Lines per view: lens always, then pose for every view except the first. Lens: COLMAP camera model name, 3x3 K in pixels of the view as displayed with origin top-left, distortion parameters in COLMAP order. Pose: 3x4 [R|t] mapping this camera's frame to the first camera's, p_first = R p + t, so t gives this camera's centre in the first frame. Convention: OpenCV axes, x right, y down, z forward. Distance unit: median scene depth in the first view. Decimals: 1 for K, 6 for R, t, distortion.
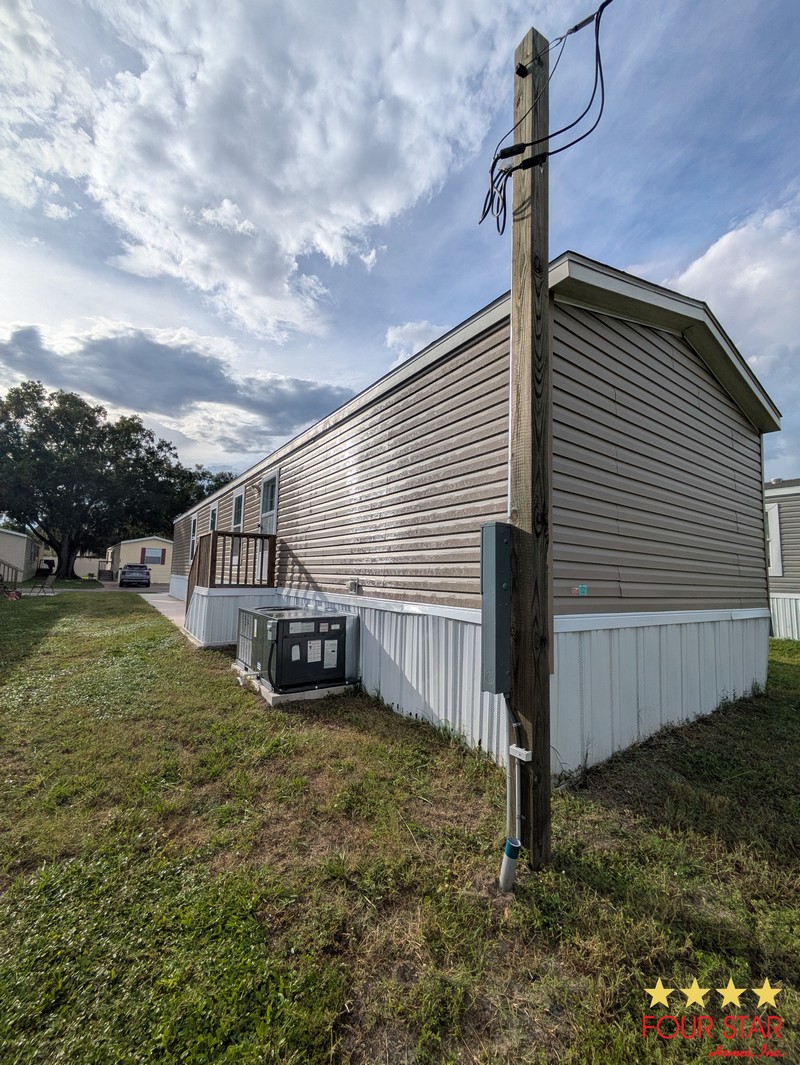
lens RADIAL K [[422.5, 0, 400.0], [0, 422.5, 532.5], [0, 0, 1]] dist [0.001771, 0.000285]
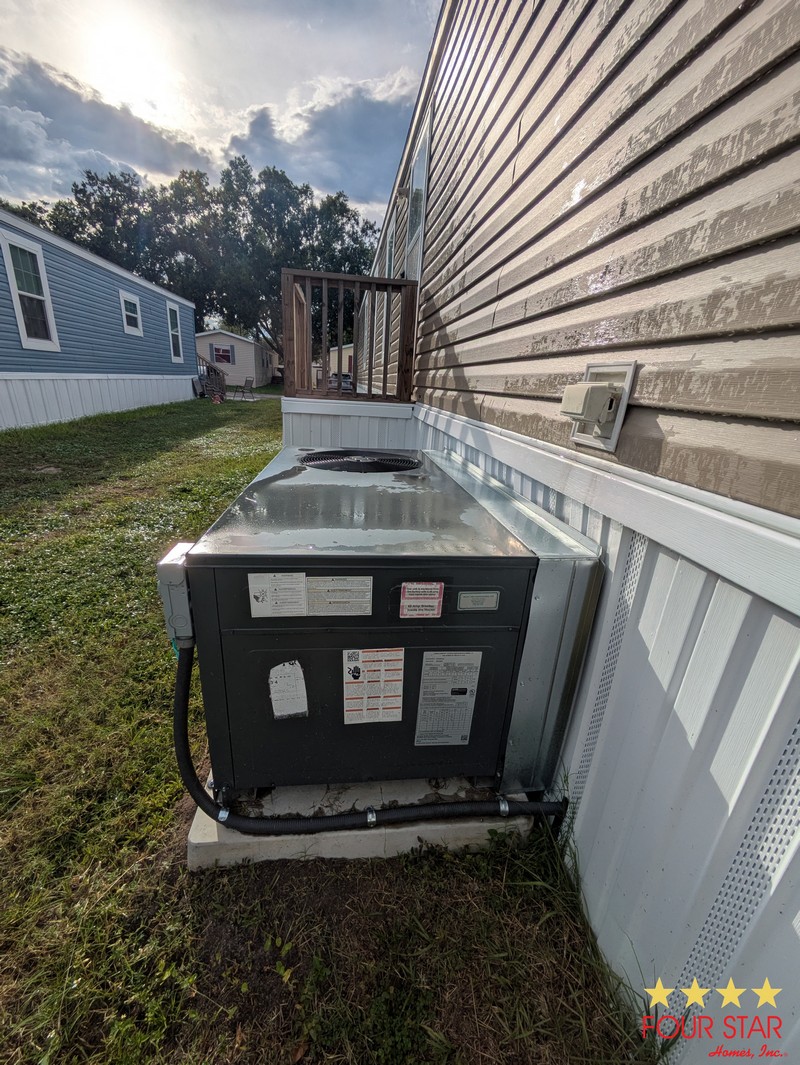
lens RADIAL K [[422.5, 0, 400.0], [0, 422.5, 532.5], [0, 0, 1]] dist [0.001771, 0.000285]
pose [[0.882580, 0.185787, -0.431898, -0.097487], [0.004600, 0.915158, 0.403069, 0.100950], [0.470140, -0.357728, 0.806845, 0.785380]]
